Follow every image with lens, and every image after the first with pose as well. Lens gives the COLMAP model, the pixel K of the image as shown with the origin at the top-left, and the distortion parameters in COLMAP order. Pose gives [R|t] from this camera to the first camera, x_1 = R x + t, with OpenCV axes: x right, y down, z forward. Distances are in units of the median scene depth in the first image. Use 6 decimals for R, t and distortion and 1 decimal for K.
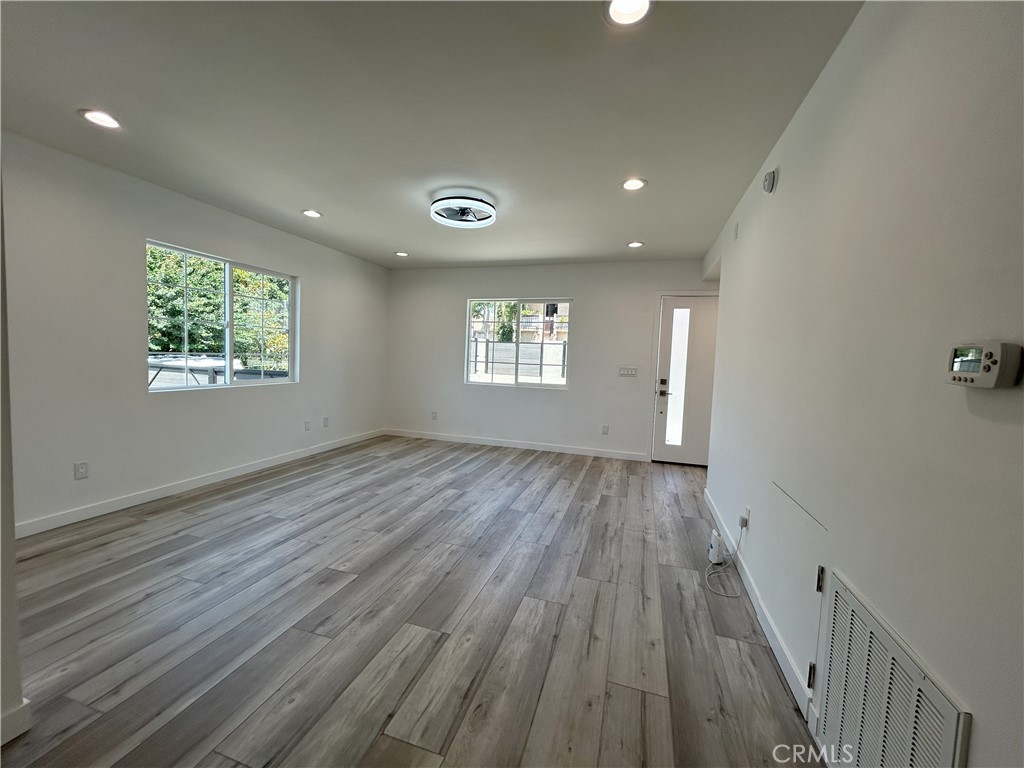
lens RADIAL K [[410.4, 0, 510.2], [0, 410.4, 383.9], [0, 0, 1]] dist [-0.001216, 0.000778]
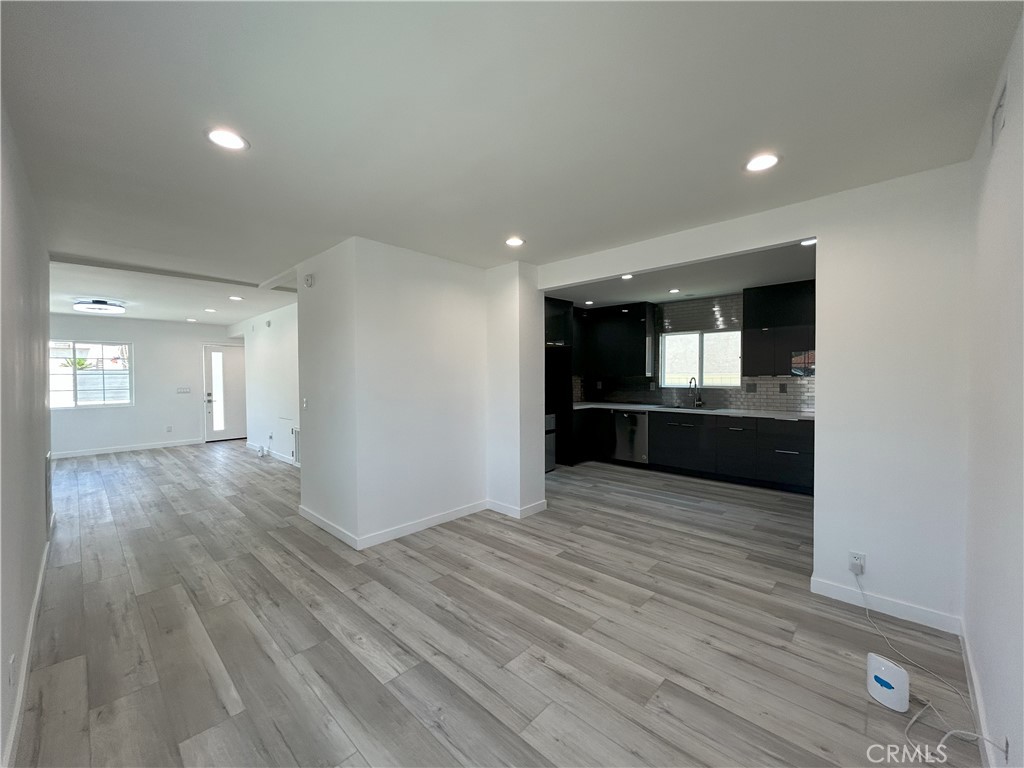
lens RADIAL K [[410.4, 0, 510.2], [0, 410.4, 383.9], [0, 0, 1]] dist [-0.001216, 0.000778]
pose [[0.433467, -0.060901, 0.899109, -0.838229], [0.085433, 0.995997, 0.026276, 0.017532], [-0.897111, 0.065424, 0.436934, -1.188830]]
